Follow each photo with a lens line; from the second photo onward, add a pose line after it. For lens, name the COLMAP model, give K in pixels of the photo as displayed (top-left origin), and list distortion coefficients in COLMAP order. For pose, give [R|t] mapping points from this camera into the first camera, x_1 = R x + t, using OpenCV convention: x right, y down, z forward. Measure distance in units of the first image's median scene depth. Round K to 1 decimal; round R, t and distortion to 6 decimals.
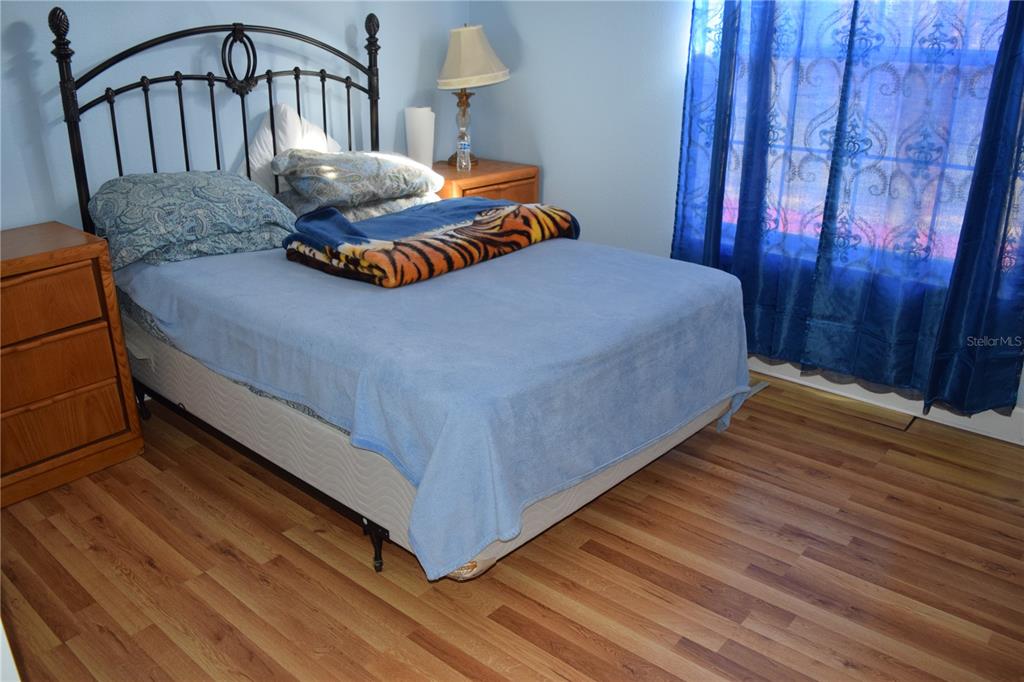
lens RADIAL K [[802.2, 0, 519.2], [0, 802.2, 340.8], [0, 0, 1]] dist [-0.095078, 0.021840]
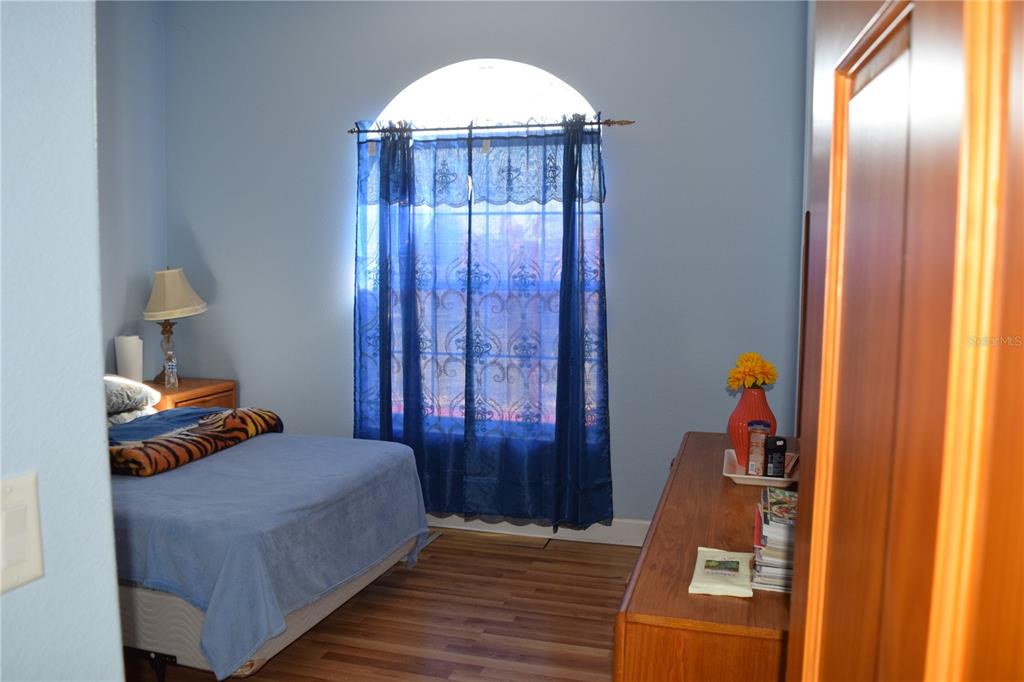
lens RADIAL K [[802.2, 0, 519.2], [0, 802.2, 340.8], [0, 0, 1]] dist [-0.095078, 0.021840]
pose [[0.908031, -0.039673, 0.417019, -0.116175], [0.148276, 0.961495, -0.231390, 0.086664], [-0.391782, 0.271943, 0.878950, -0.316708]]
